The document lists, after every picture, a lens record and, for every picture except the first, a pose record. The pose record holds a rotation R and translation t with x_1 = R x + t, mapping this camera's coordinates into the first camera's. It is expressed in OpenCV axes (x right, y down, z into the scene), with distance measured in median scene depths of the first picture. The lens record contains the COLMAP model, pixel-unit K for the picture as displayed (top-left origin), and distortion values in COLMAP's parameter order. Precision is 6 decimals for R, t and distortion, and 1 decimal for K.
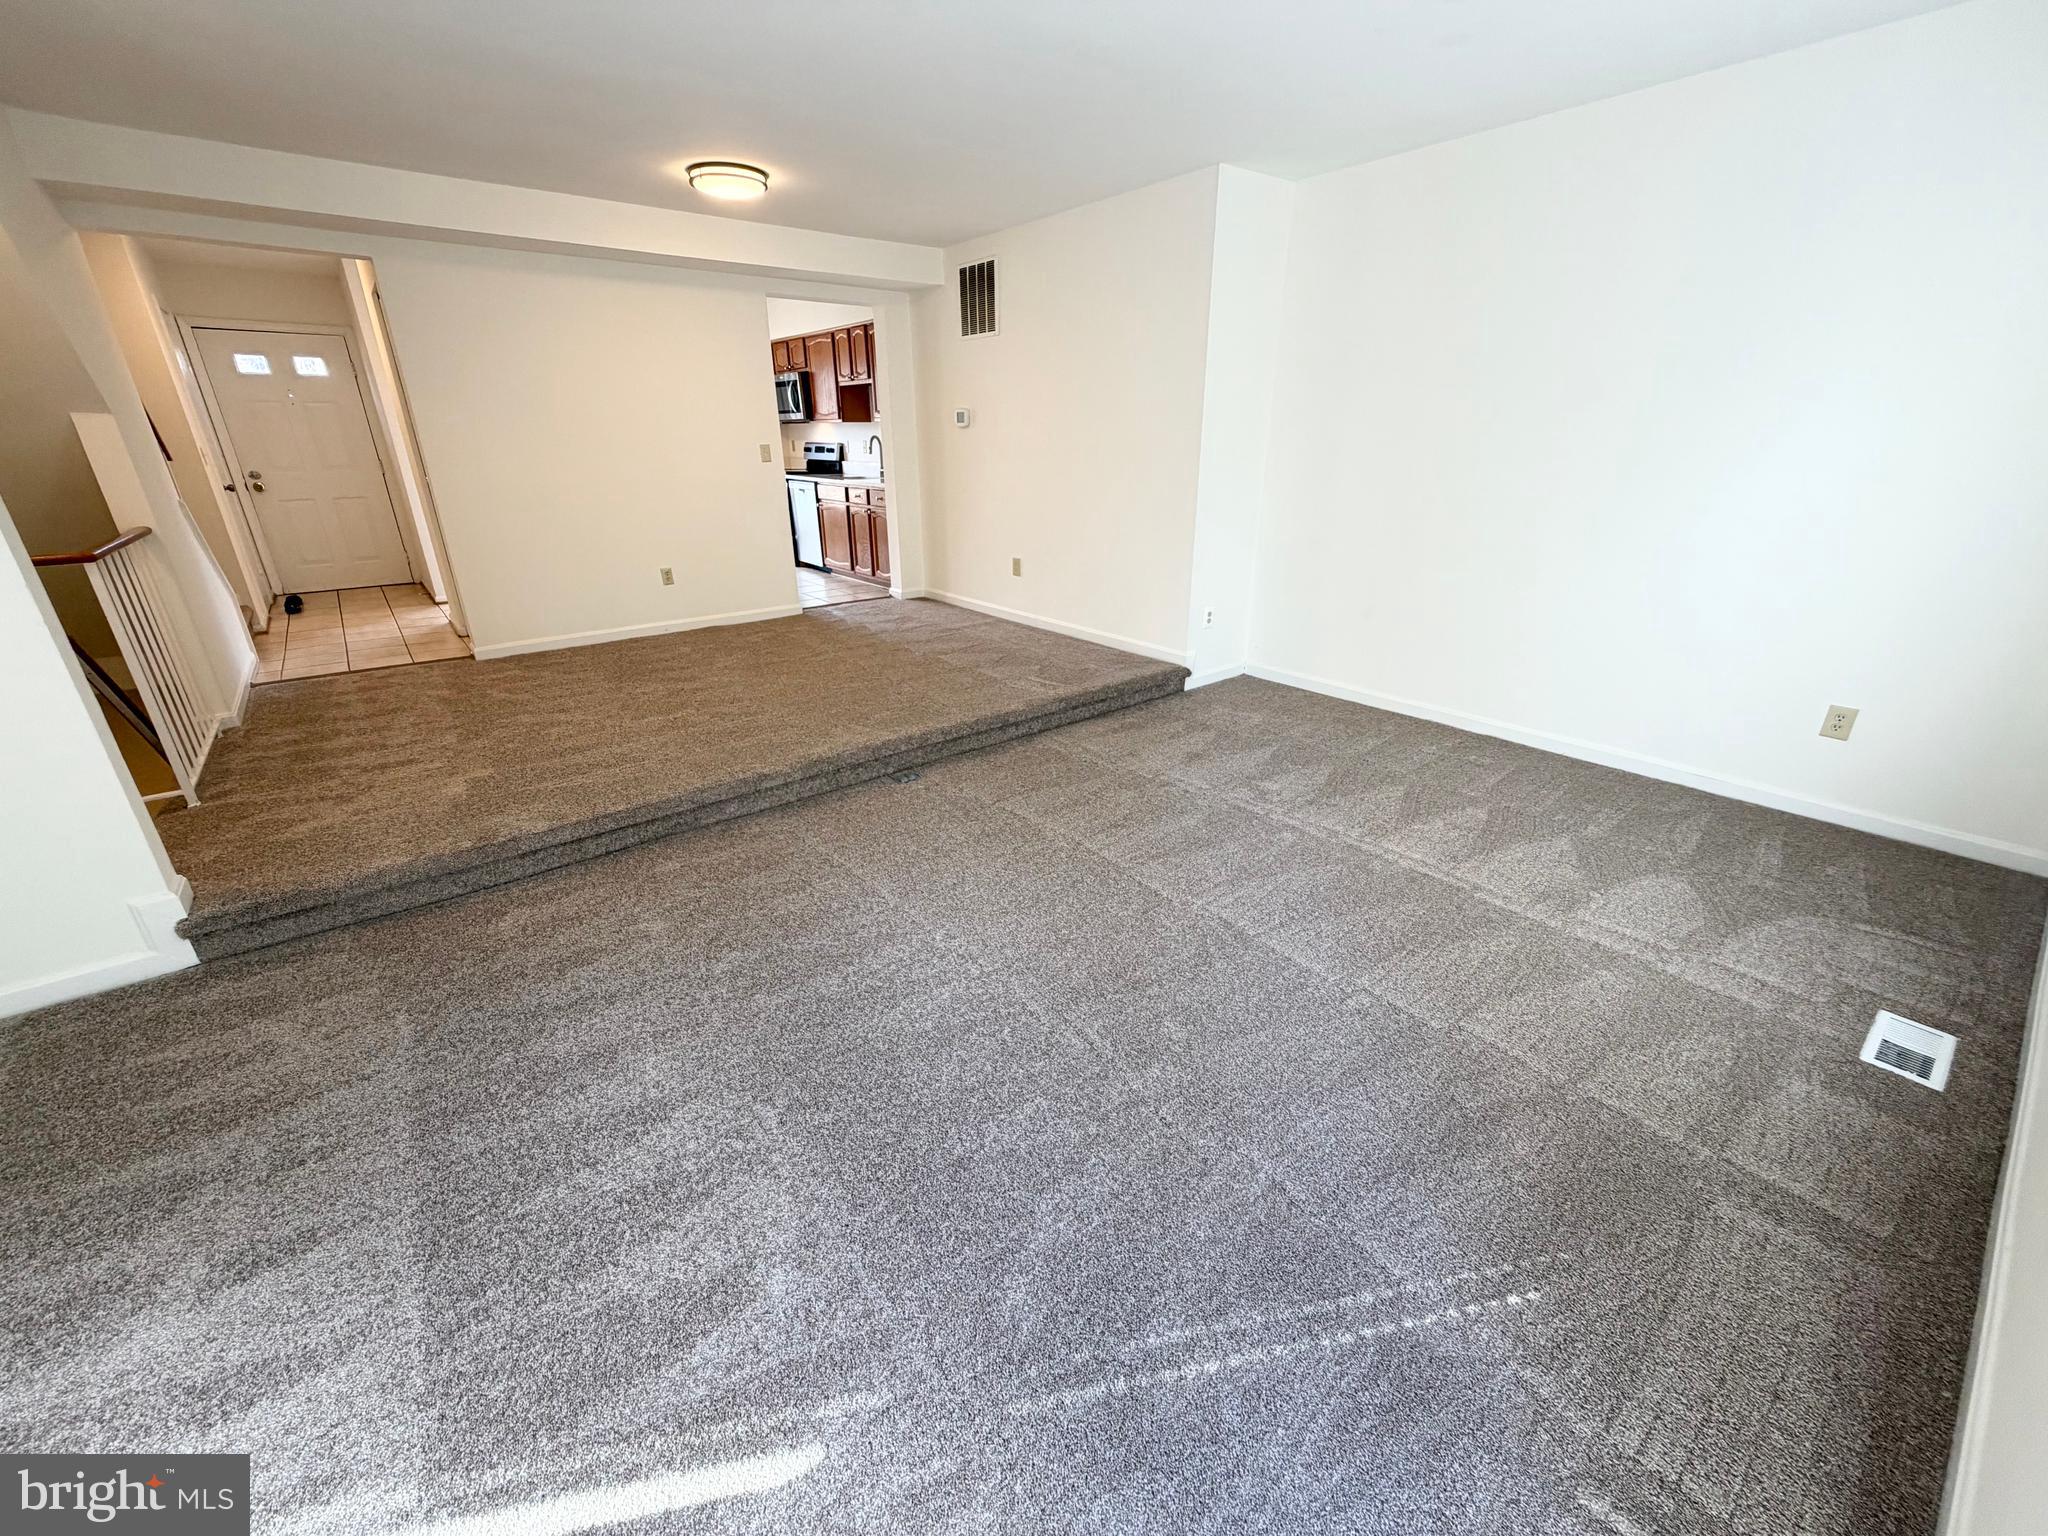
lens RADIAL K [[816.4, 0, 1017.7], [0, 816.4, 769.5], [0, 0, 1]] dist [-0.000040, -0.000425]
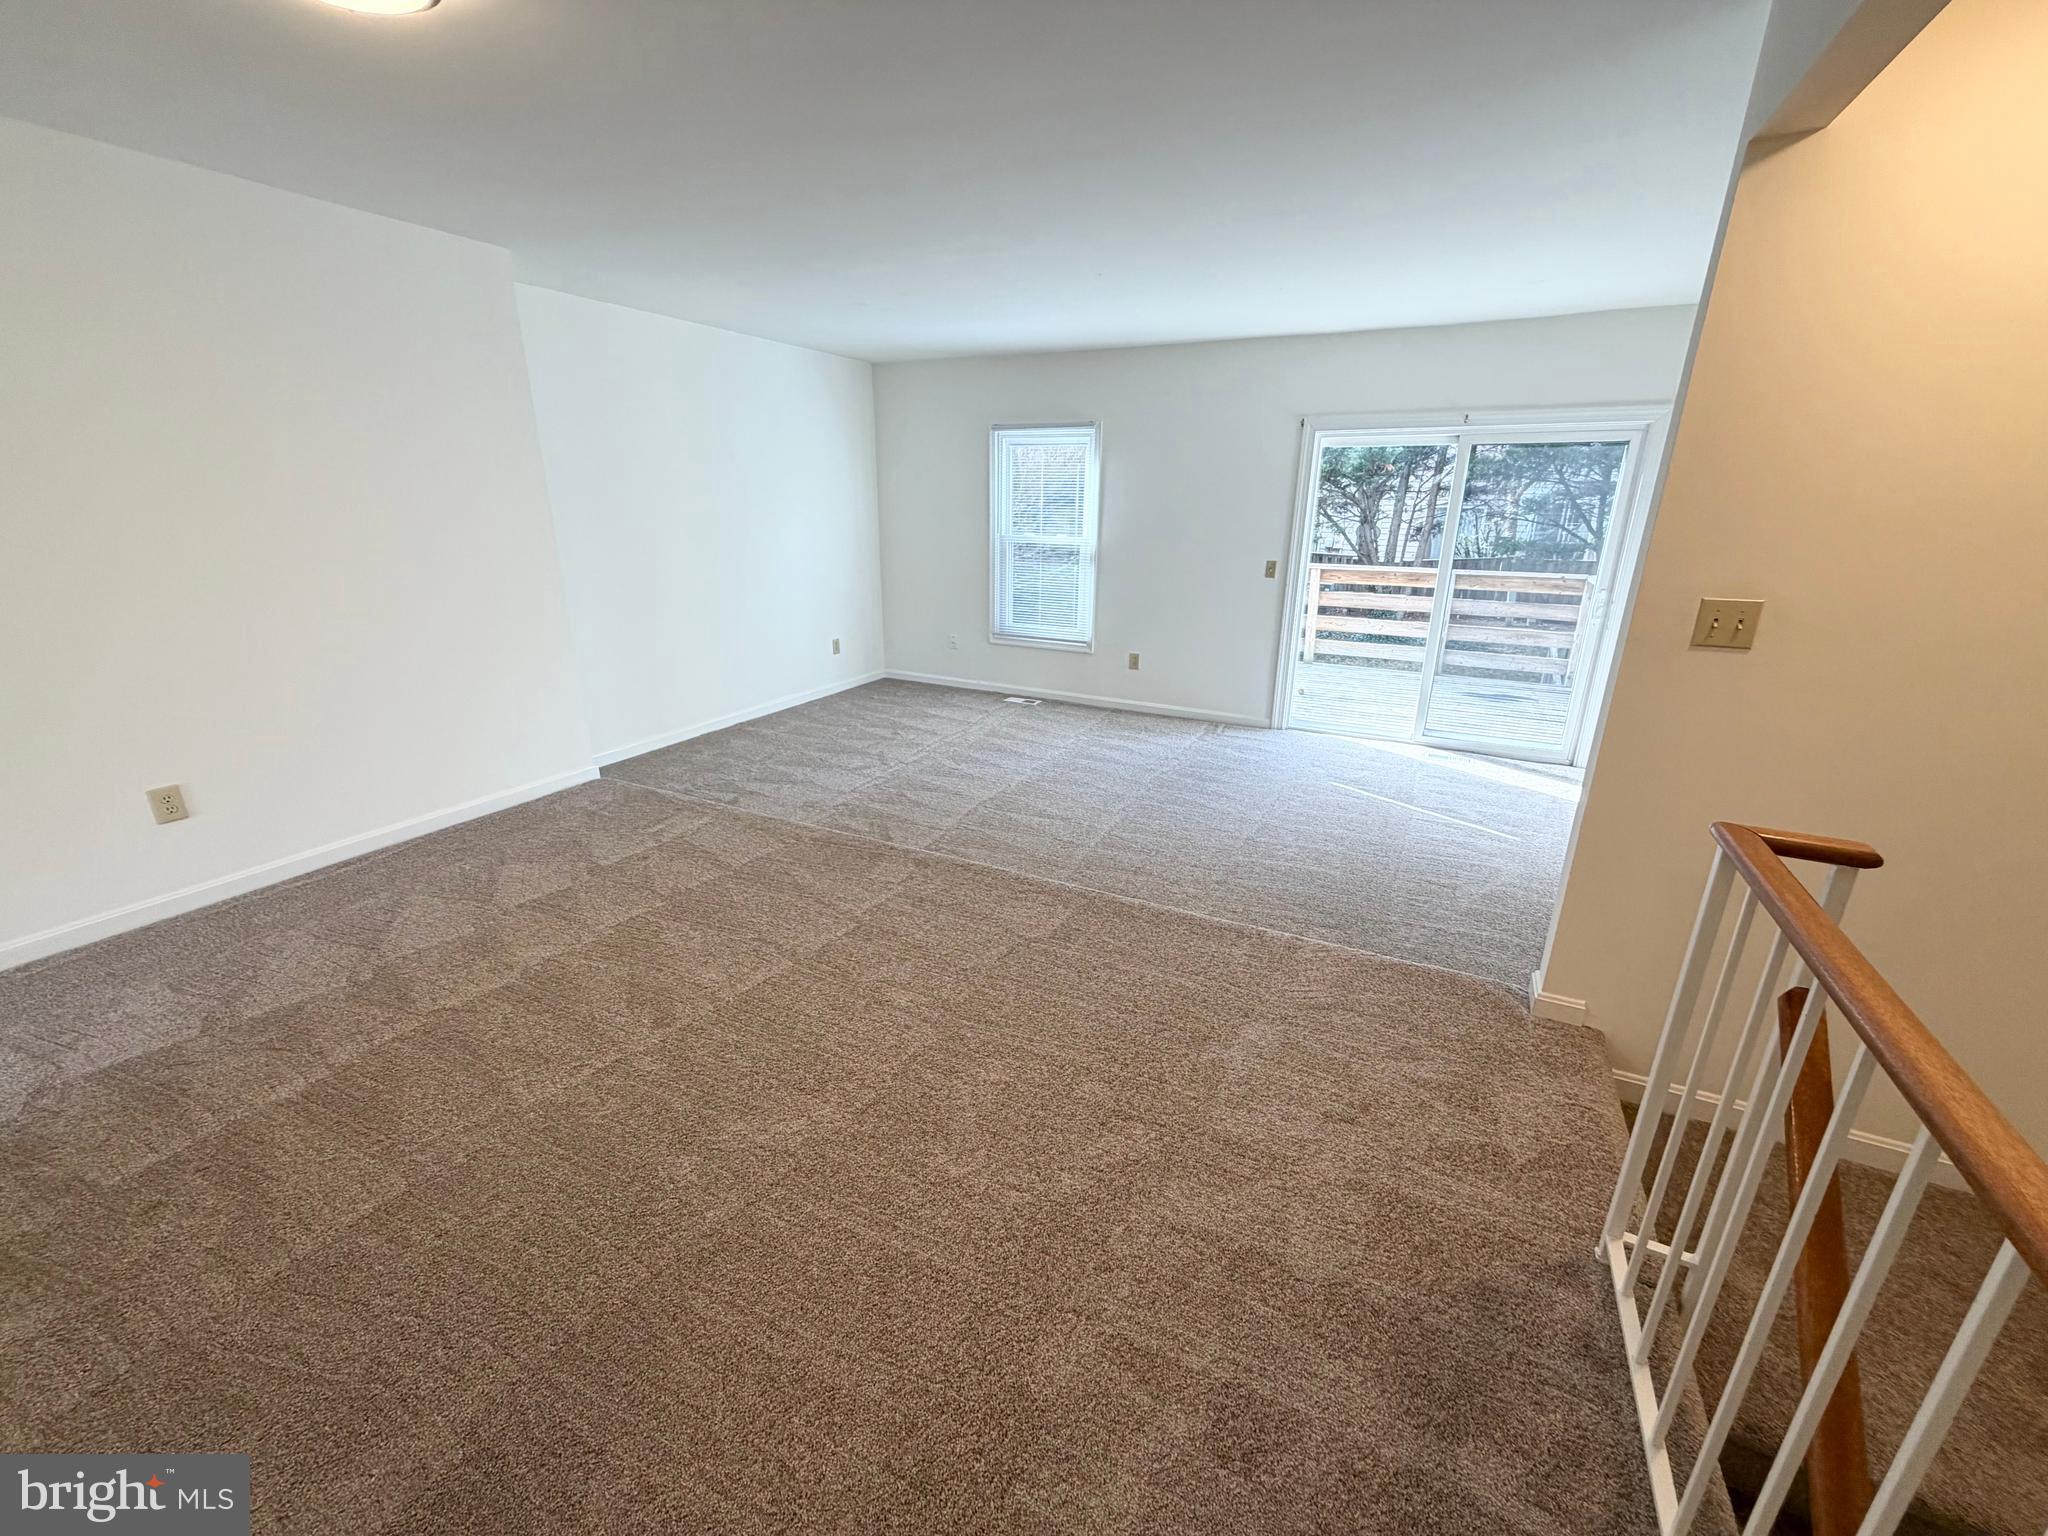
lens RADIAL K [[816.4, 0, 1019.0], [0, 816.4, 764.8], [0, 0, 1]] dist [-0.000040, -0.000425]
pose [[-0.404720, -0.284230, 0.869146, -0.986163], [0.344165, 0.833235, 0.432747, -0.469861], [-0.847203, 0.474271, -0.239405, 1.024799]]
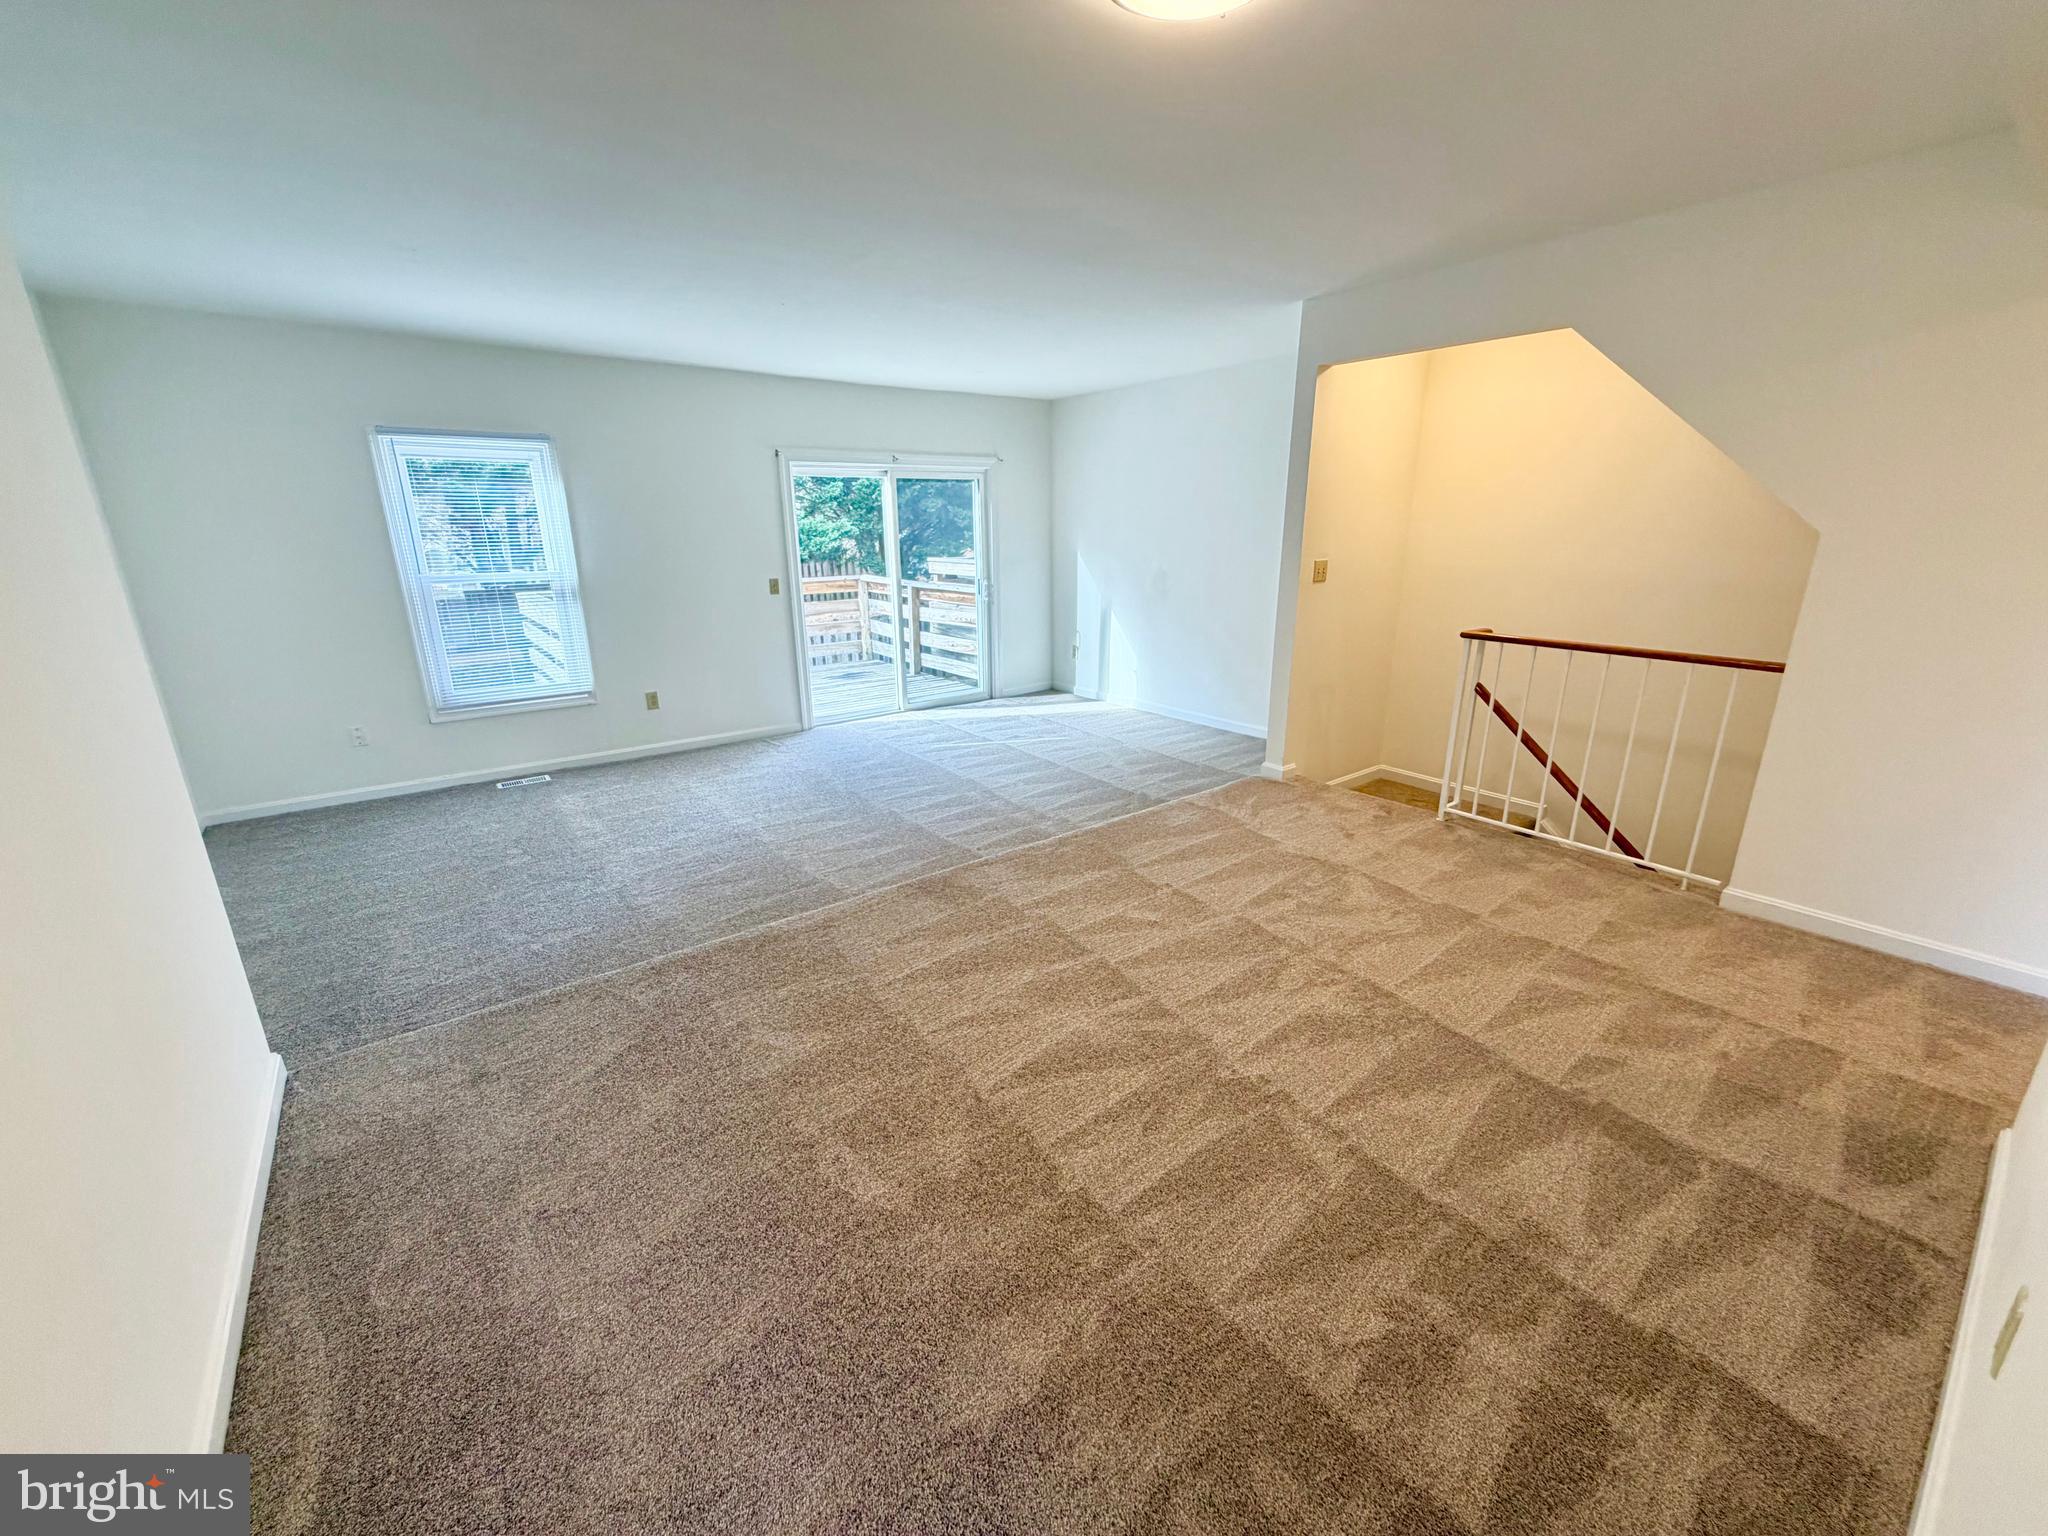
lens RADIAL K [[816.4, 0, 1020.6], [0, 816.4, 760.7], [0, 0, 1]] dist [-0.000040, -0.000425]
pose [[-0.999752, 0.004346, 0.021822, -0.289550], [0.017115, 0.776881, 0.629415, -0.701431], [-0.014218, 0.629632, -0.776763, 1.568417]]
